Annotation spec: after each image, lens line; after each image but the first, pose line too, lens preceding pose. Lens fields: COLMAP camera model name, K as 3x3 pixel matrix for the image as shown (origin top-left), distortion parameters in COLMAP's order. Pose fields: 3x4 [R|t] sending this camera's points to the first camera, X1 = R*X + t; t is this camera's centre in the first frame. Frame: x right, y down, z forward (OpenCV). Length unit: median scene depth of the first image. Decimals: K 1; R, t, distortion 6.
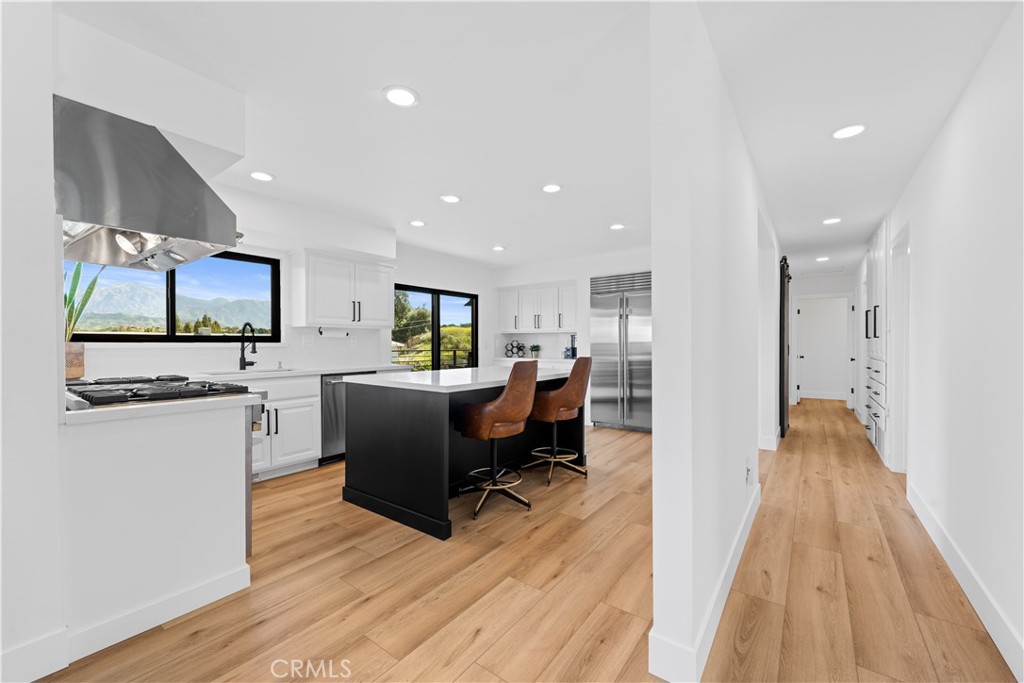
lens RADIAL K [[410.2, 0, 508.3], [0, 410.2, 340.3], [0, 0, 1]] dist [-0.001532, -0.000160]
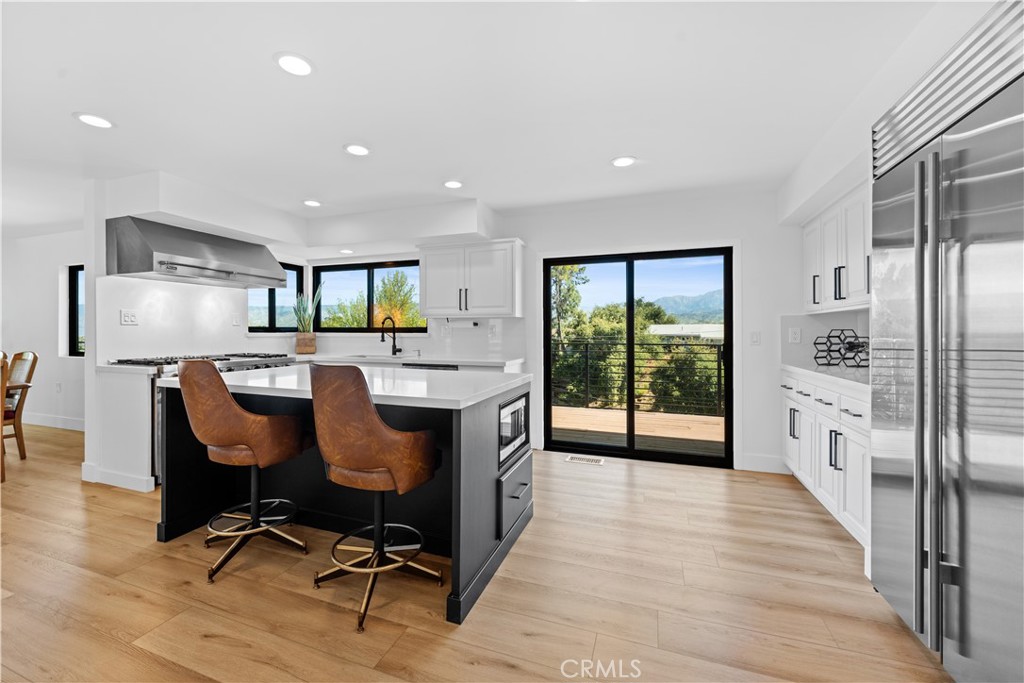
lens RADIAL K [[410.2, 0, 507.3], [0, 410.2, 335.1], [0, 0, 1]] dist [-0.001532, -0.000160]
pose [[0.288004, 0.012320, -0.957550, 0.640178], [0.003217, 0.999899, 0.013832, -0.003561], [0.957624, -0.007064, 0.287936, 0.972942]]
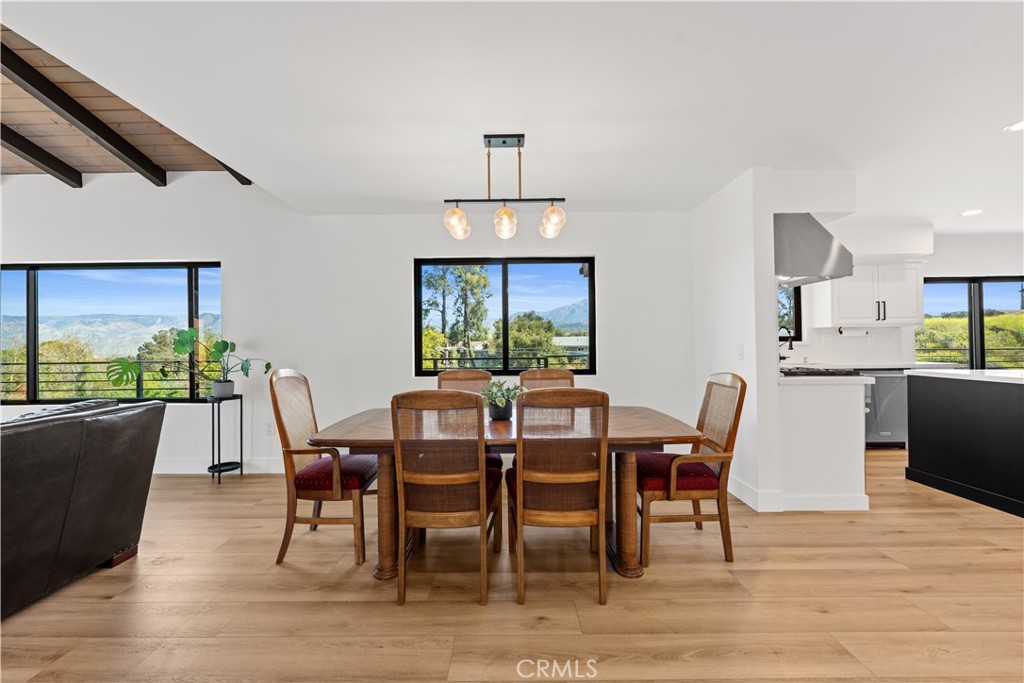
lens RADIAL K [[410.2, 0, 509.5], [0, 410.2, 340.8], [0, 0, 1]] dist [-0.001532, -0.000160]
pose [[0.597618, -0.010092, -0.801718, -0.117909], [0.012602, 0.999915, -0.003193, -0.003299], [0.801682, -0.008195, 0.597694, -0.447433]]
